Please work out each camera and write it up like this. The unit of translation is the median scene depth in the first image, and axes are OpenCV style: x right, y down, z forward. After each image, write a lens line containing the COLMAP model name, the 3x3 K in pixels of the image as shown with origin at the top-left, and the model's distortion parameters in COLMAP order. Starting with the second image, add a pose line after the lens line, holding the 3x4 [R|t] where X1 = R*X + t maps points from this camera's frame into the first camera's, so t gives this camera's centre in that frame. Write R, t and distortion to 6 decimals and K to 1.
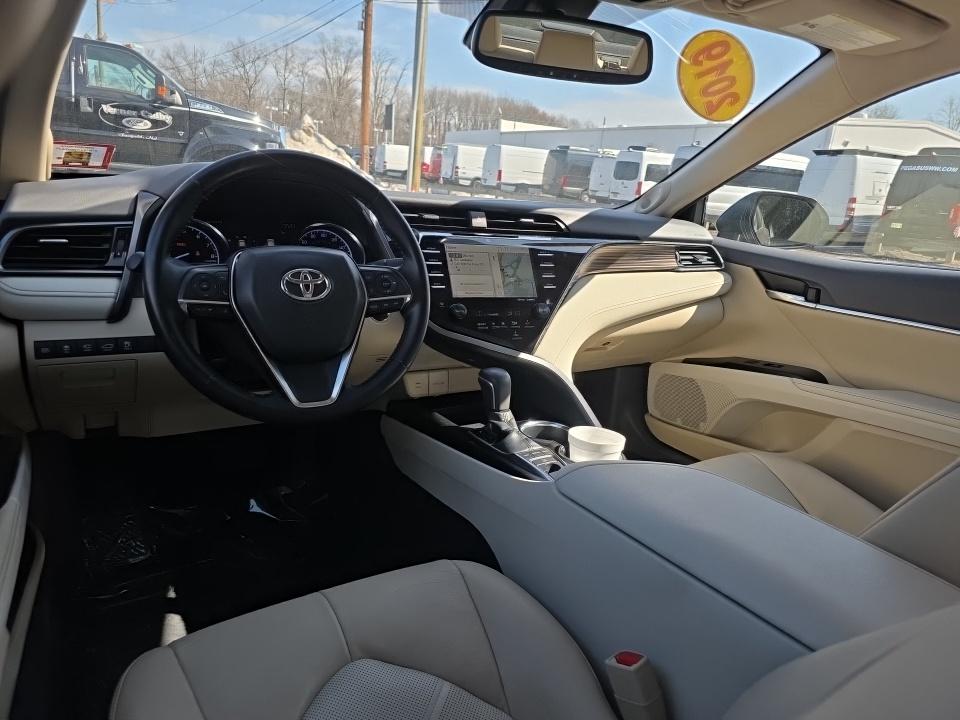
lens RADIAL K [[647.2, 0, 495.1], [0, 647.2, 351.4], [0, 0, 1]] dist [0.029514, -0.025009]
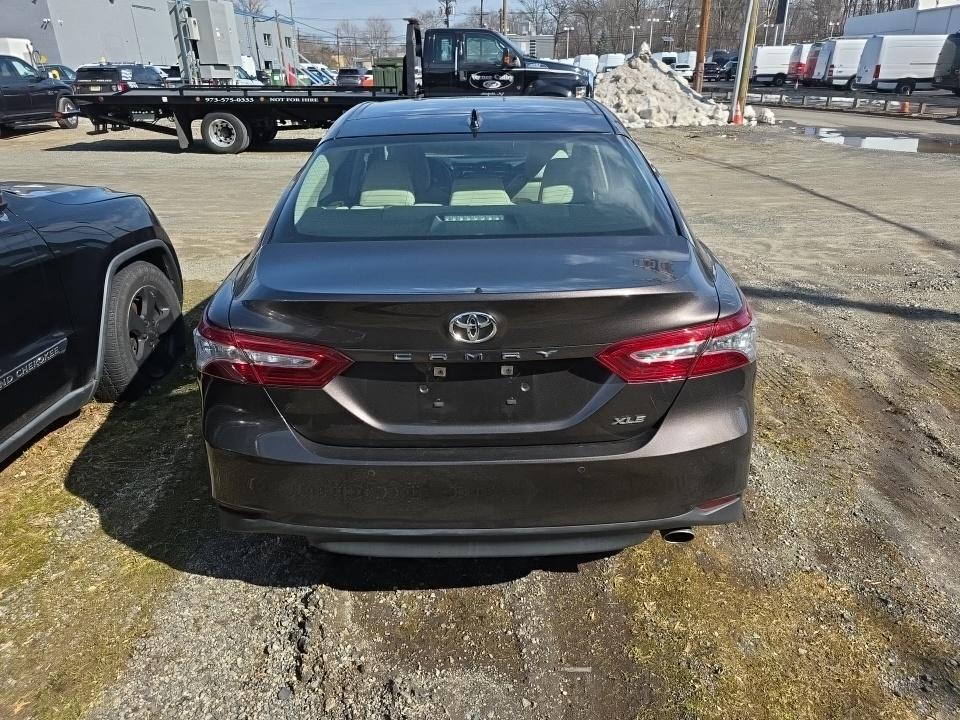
lens RADIAL K [[647.2, 0, 484.5], [0, 647.2, 354.5], [0, 0, 1]] dist [0.029514, -0.025009]
pose [[0.842591, 0.120865, -0.524816, 0.070505], [-0.052210, 0.988233, 0.143767, 0.011022], [0.536018, -0.093736, 0.838987, -0.074964]]
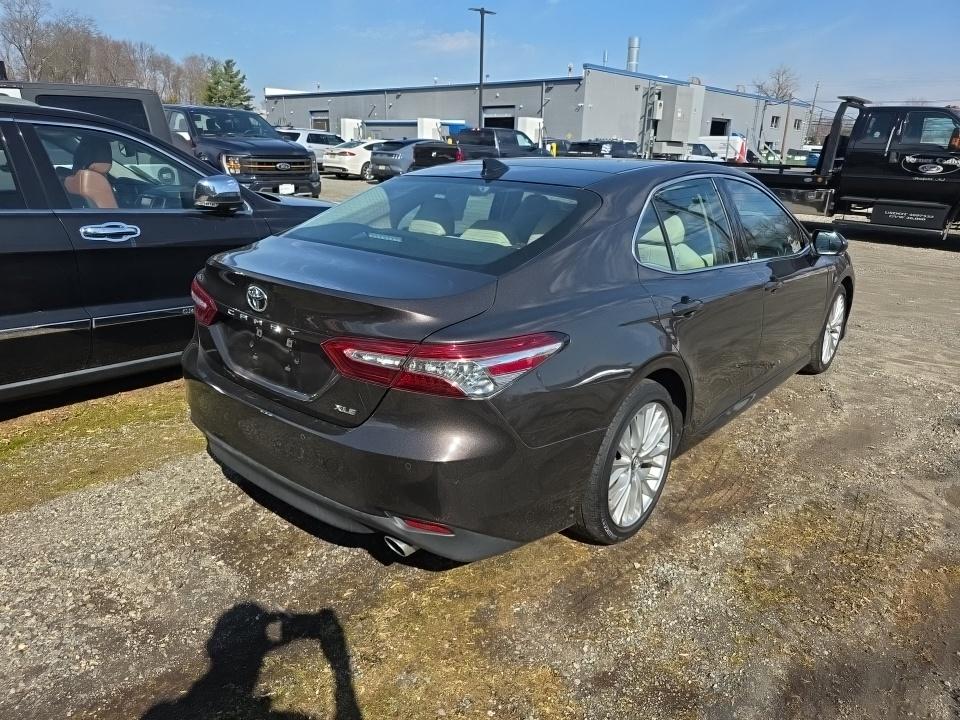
lens RADIAL K [[647.2, 0, 480.9], [0, 647.2, 360.5], [0, 0, 1]] dist [0.029514, -0.025009]
pose [[0.294492, 0.219631, -0.930073, 0.109705], [-0.245474, 0.957963, 0.148492, 0.007051], [0.923589, 0.184579, 0.336026, -0.036950]]
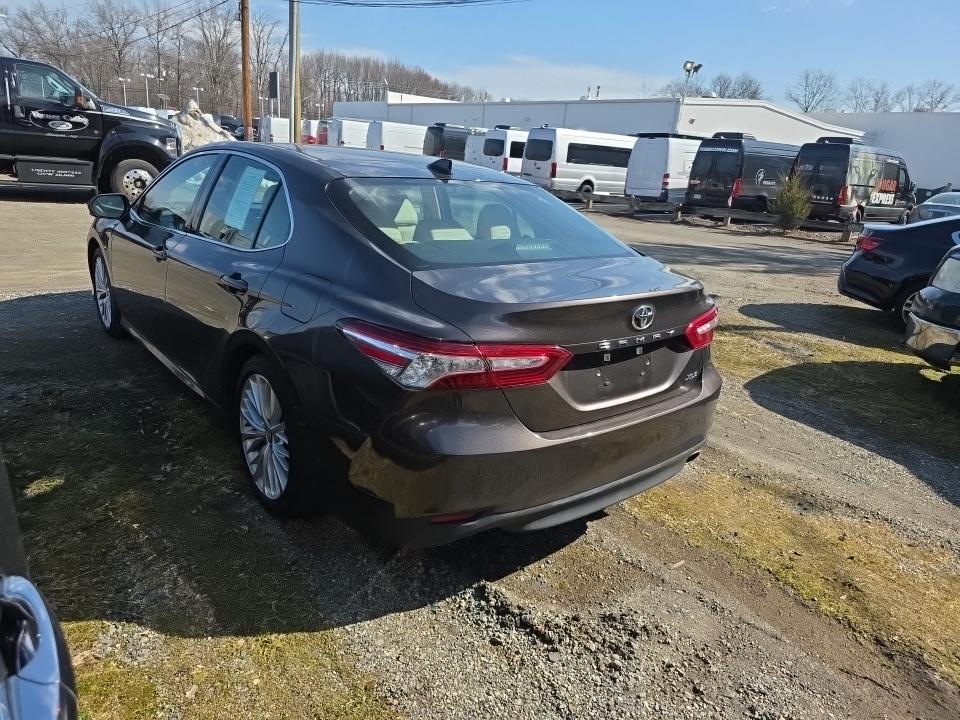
lens RADIAL K [[647.2, 0, 478.3], [0, 647.2, 365.9], [0, 0, 1]] dist [0.029514, -0.025009]
pose [[0.992010, -0.042671, 0.118728, 0.022141], [0.034945, 0.997180, 0.066411, 0.015707], [-0.121227, -0.061731, 0.990703, -0.097236]]
